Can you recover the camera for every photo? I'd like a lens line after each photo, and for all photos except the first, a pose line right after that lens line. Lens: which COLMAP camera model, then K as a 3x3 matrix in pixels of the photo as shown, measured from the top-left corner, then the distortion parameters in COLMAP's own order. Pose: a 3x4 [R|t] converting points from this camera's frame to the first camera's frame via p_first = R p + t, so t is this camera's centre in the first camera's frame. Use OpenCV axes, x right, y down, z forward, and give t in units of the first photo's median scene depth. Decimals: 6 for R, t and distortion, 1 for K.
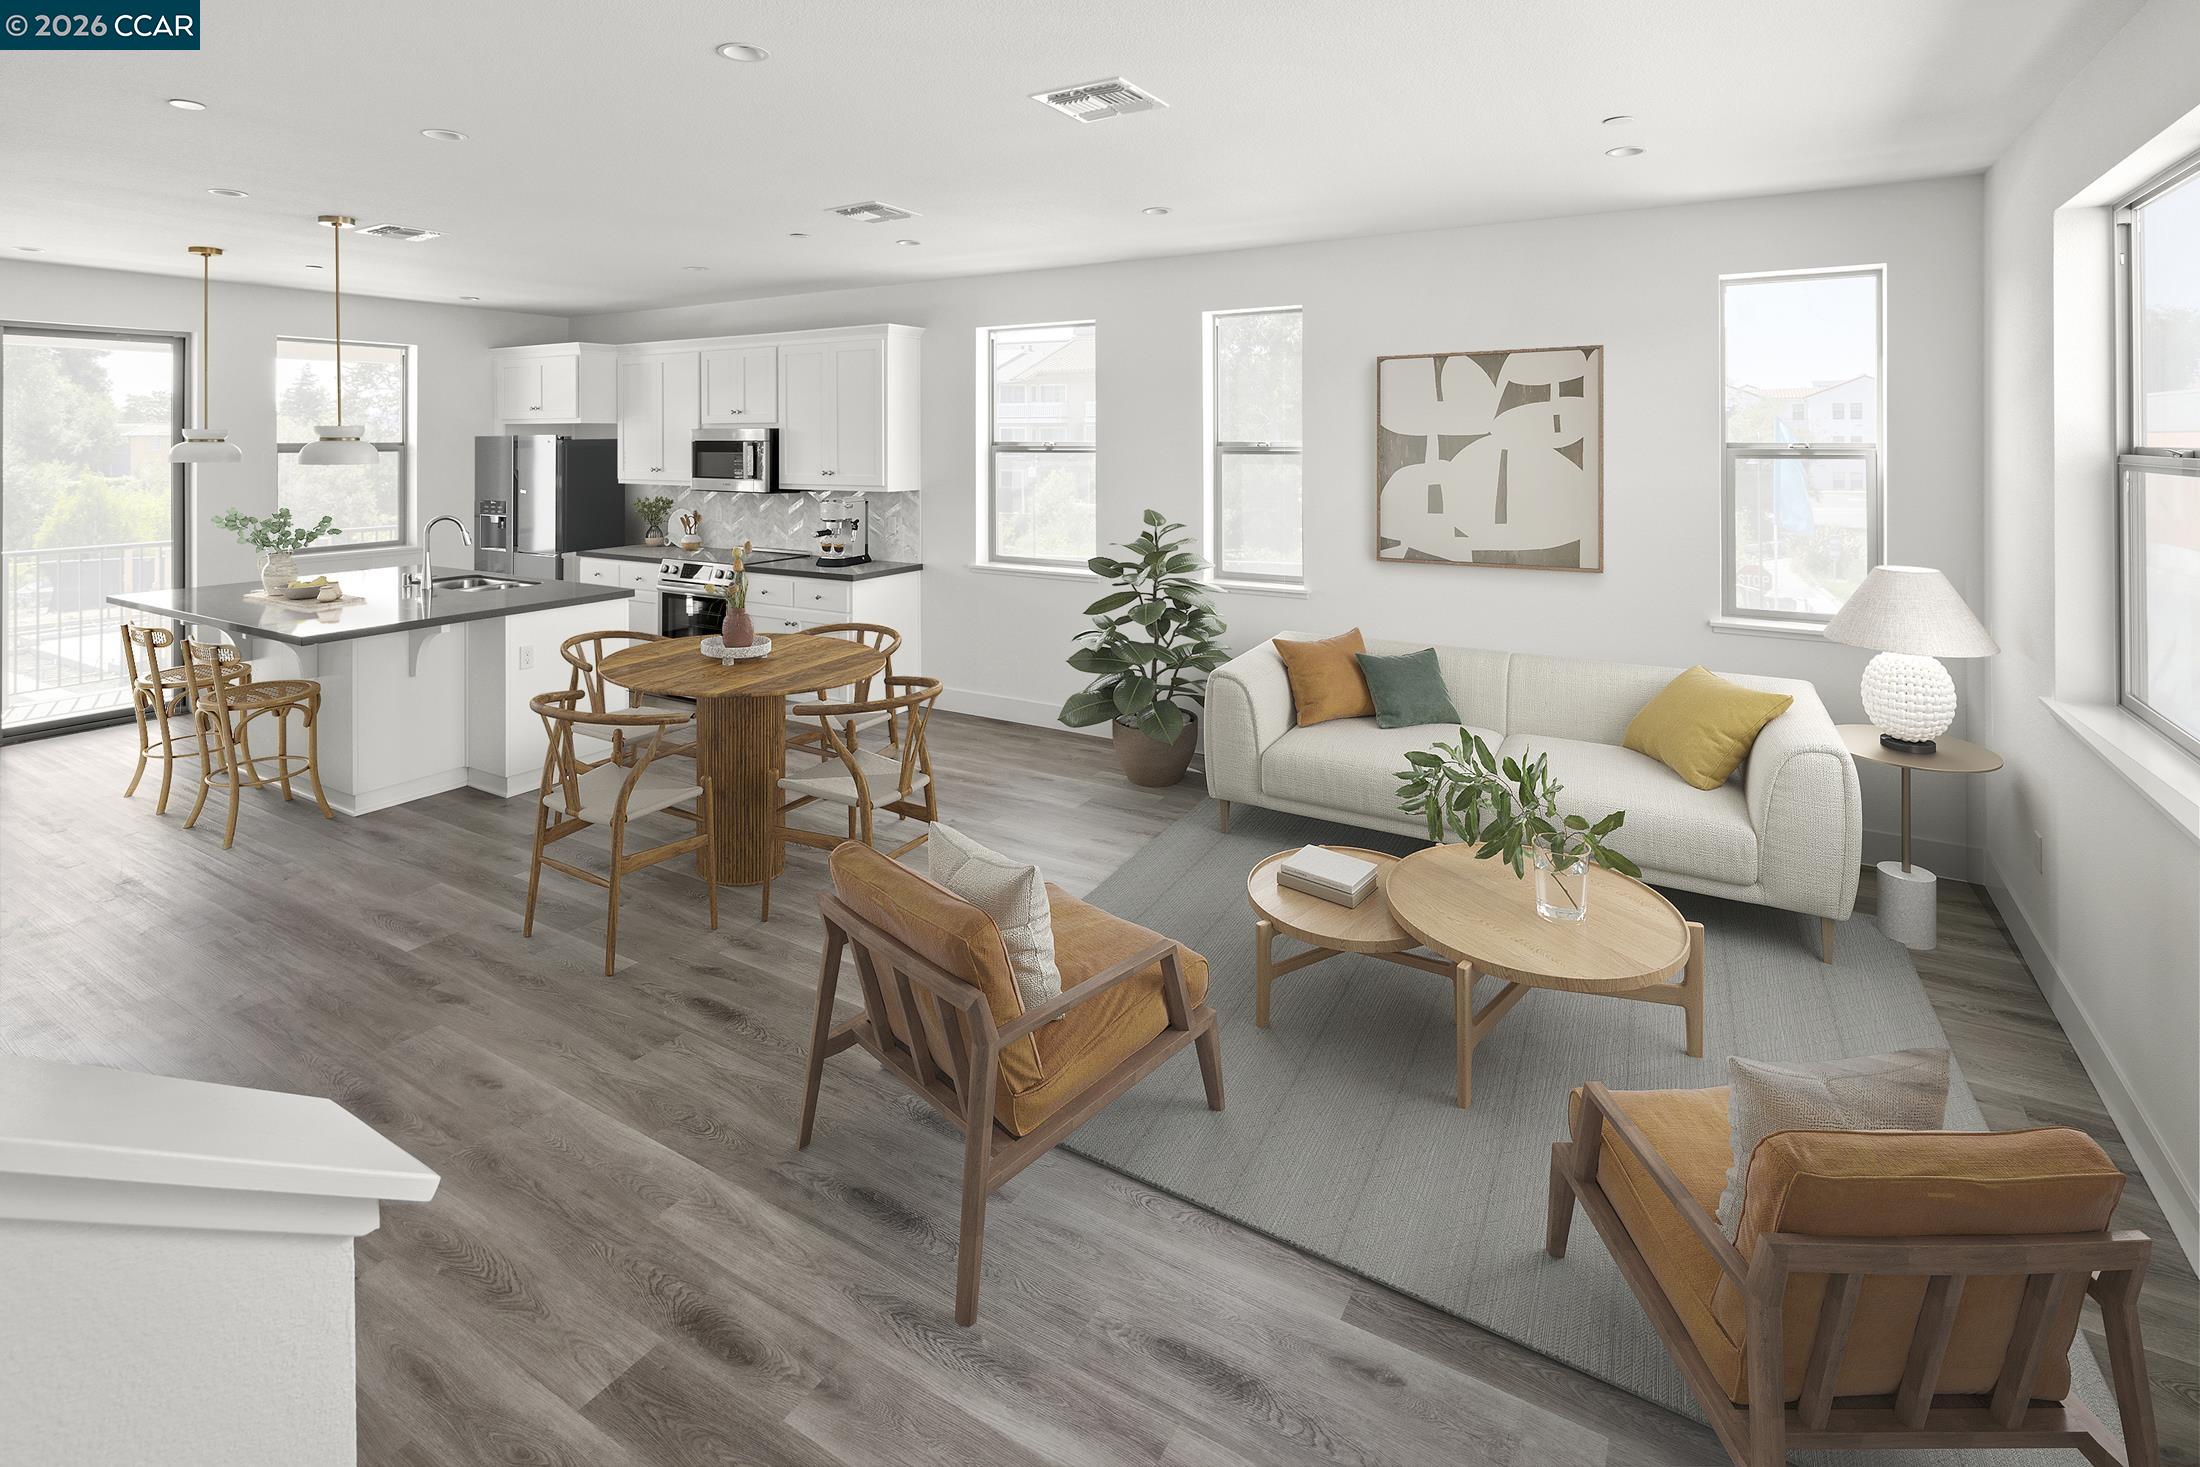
lens RADIAL K [[1065.2, 0, 1093.4], [0, 1065.2, 430.1], [0, 0, 1]] dist [0.003091, -0.002787]
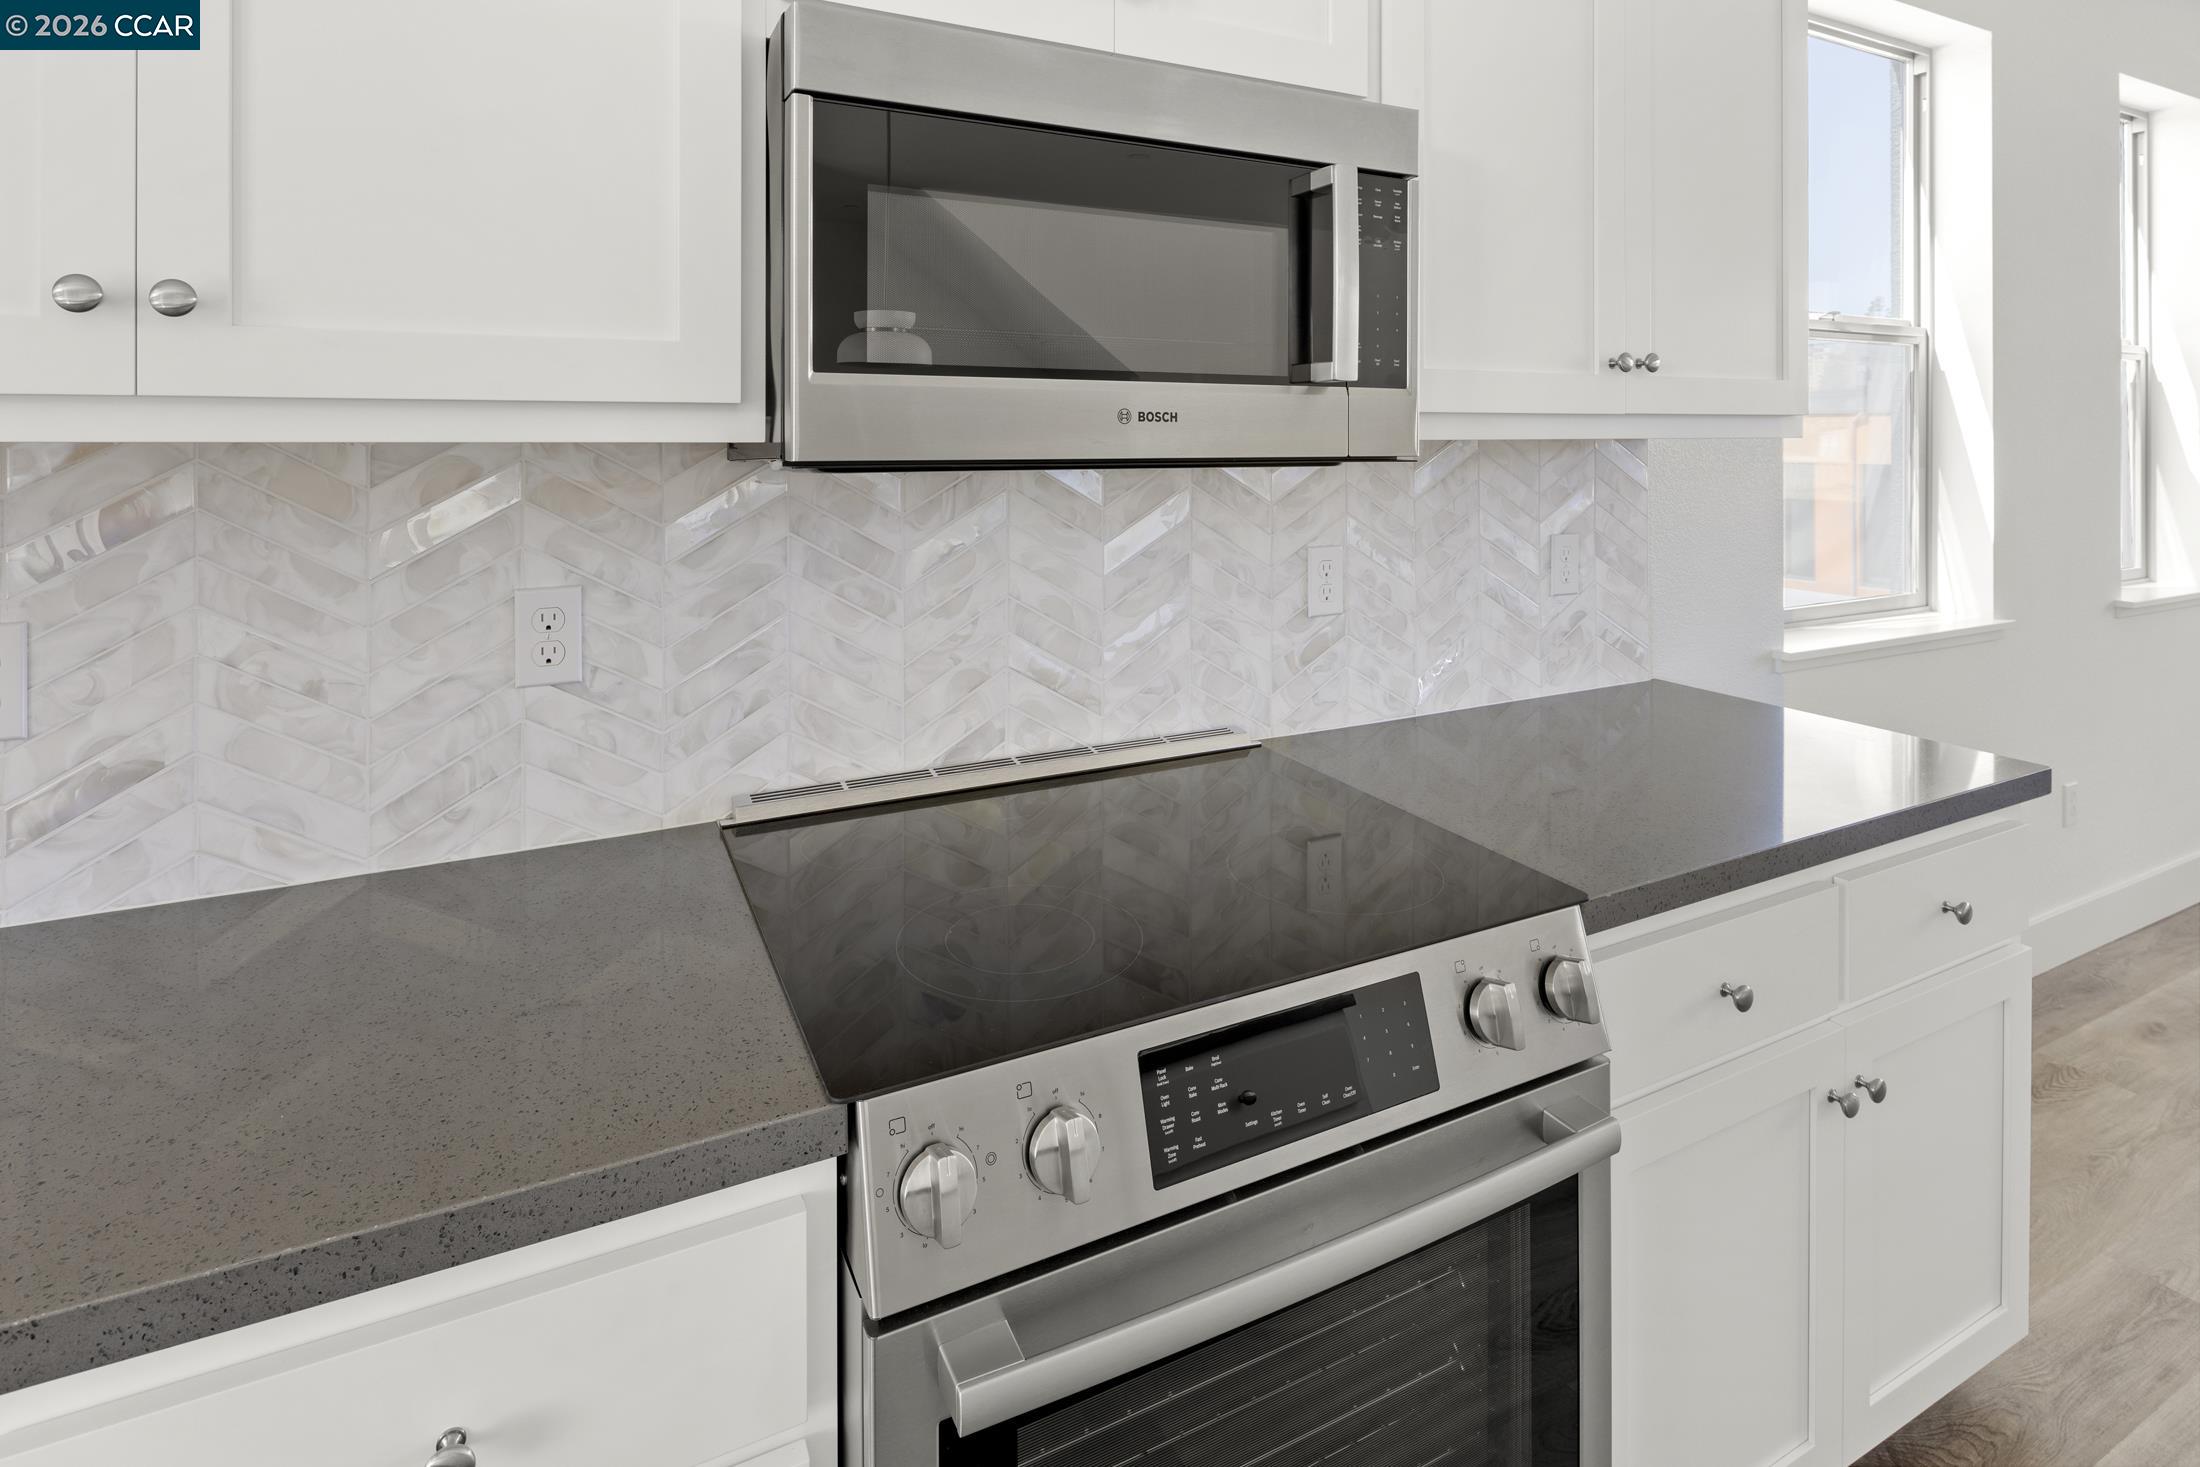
lens RADIAL K [[1079.9, 0, 1089.2], [0, 1079.9, 443.0], [0, 0, 1]] dist [0.001120, -0.002196]
pose [[0.535048, -0.003912, 0.844813, -0.489004], [-0.008545, 0.999913, 0.010041, 0.053832], [-0.844778, -0.012591, 0.534968, 0.935966]]
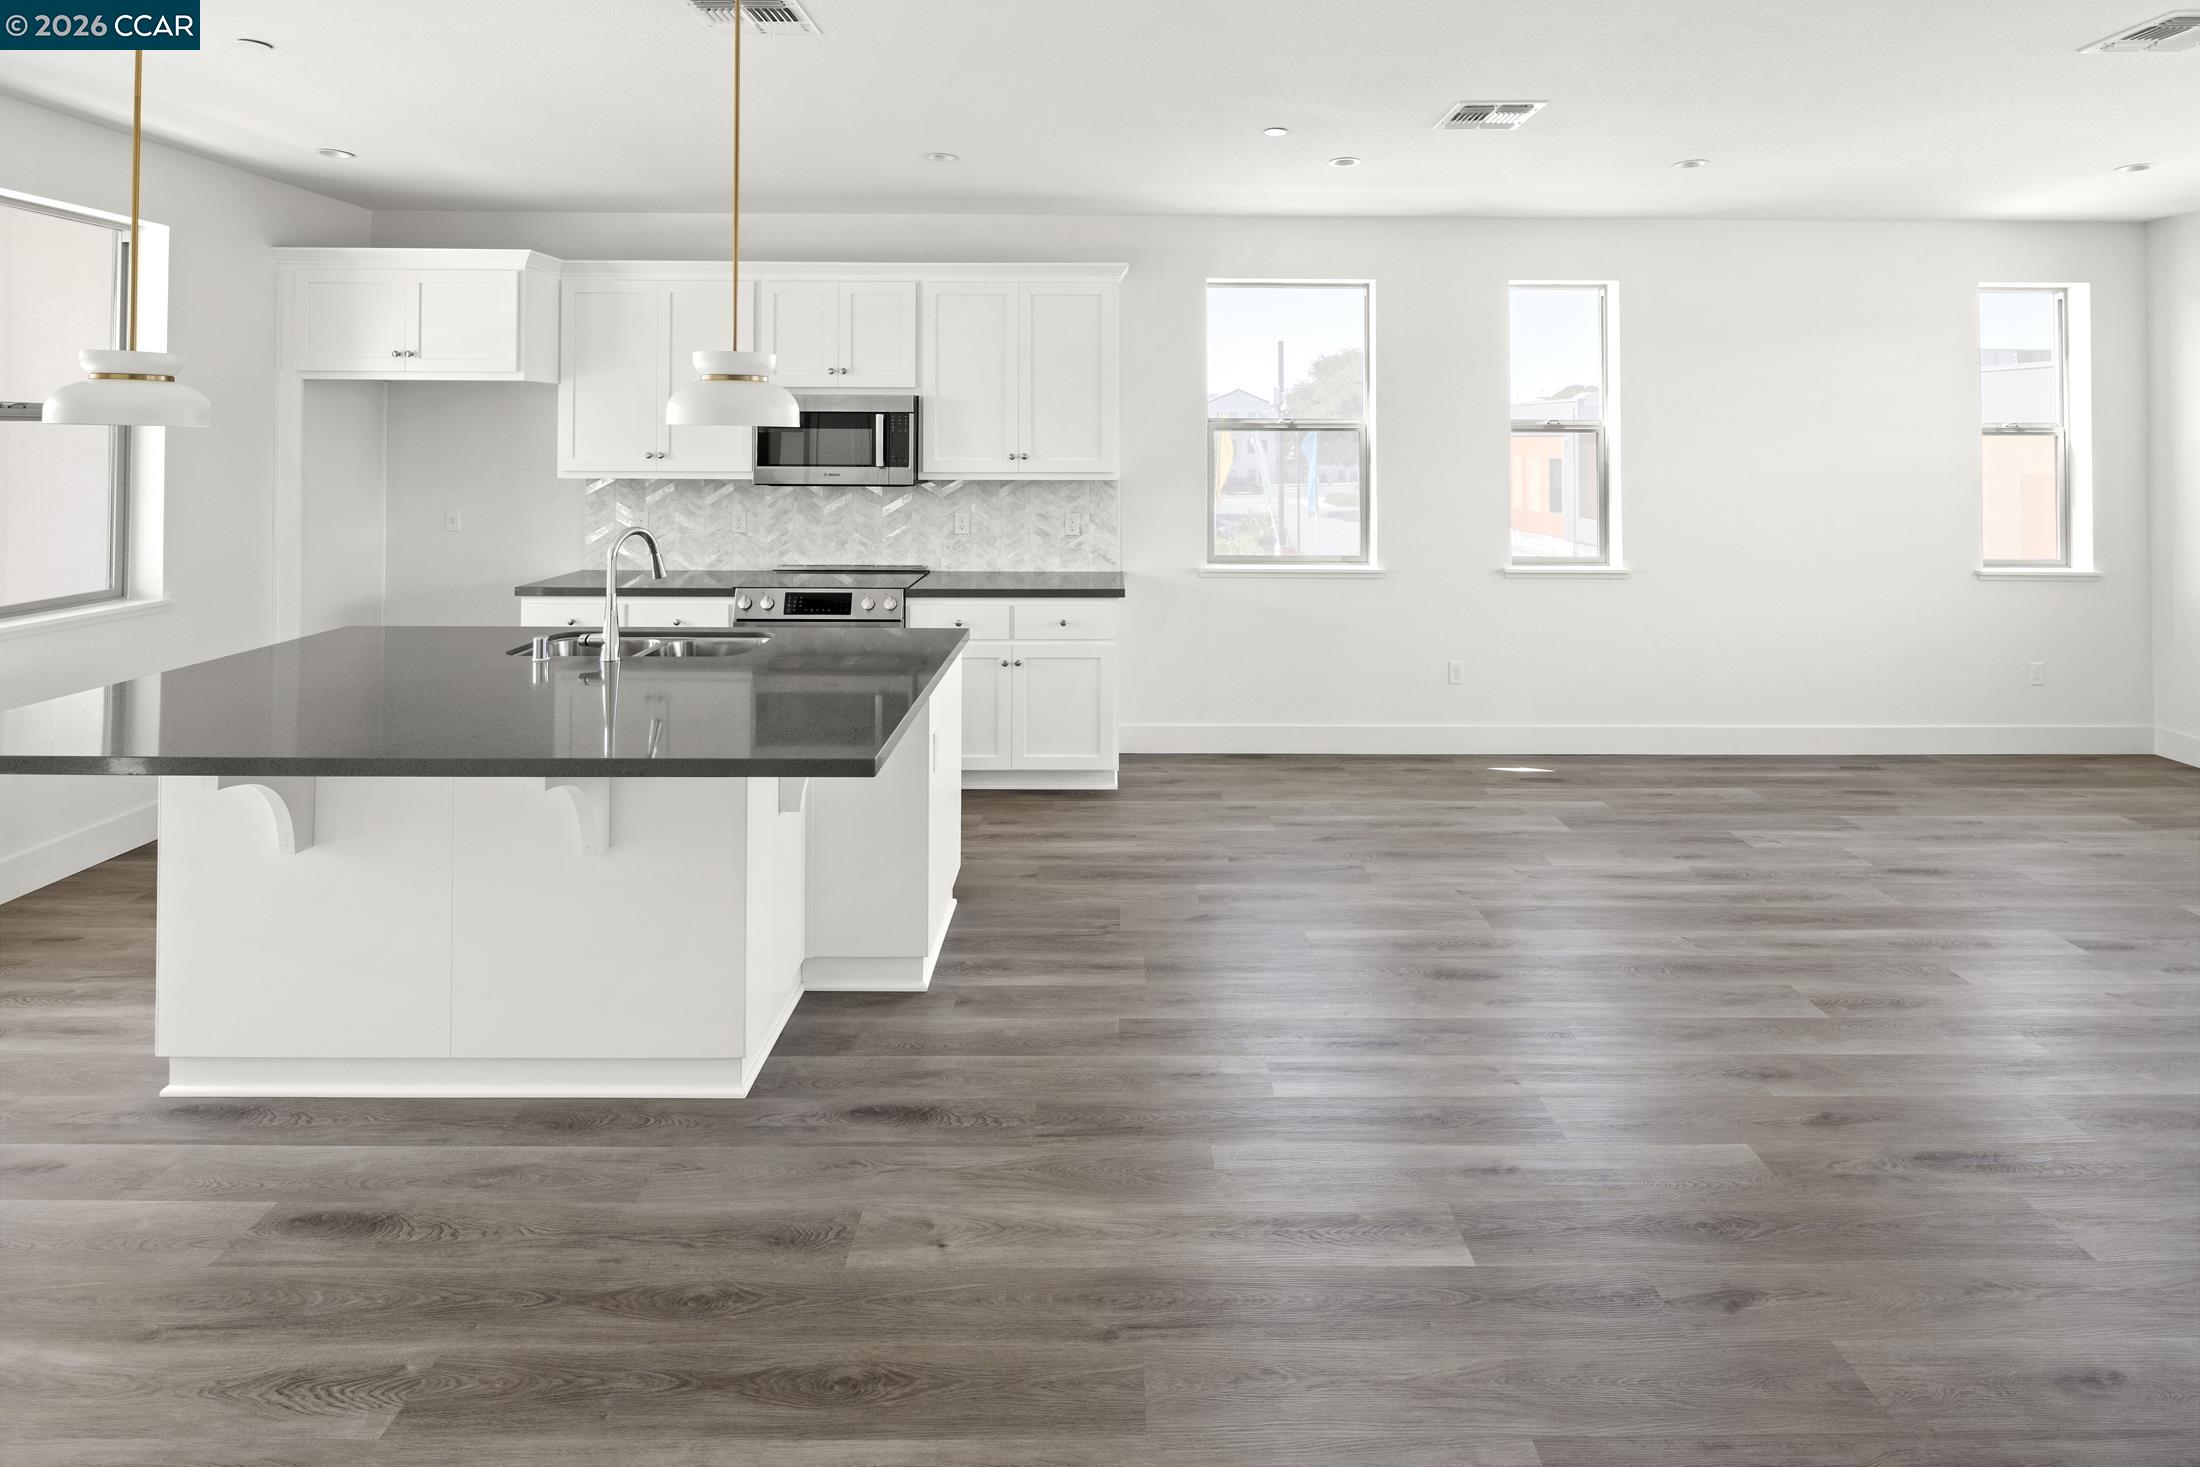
lens RADIAL K [[1084.1, 0, 1122.0], [0, 1084.1, 427.1], [0, 0, 1]] dist [-0.004548, -0.000981]
pose [[0.847916, 0.012704, 0.529978, -0.565151], [-0.010163, 0.999919, -0.007708, 0.023711], [-0.530033, 0.001149, 0.847976, 0.308912]]
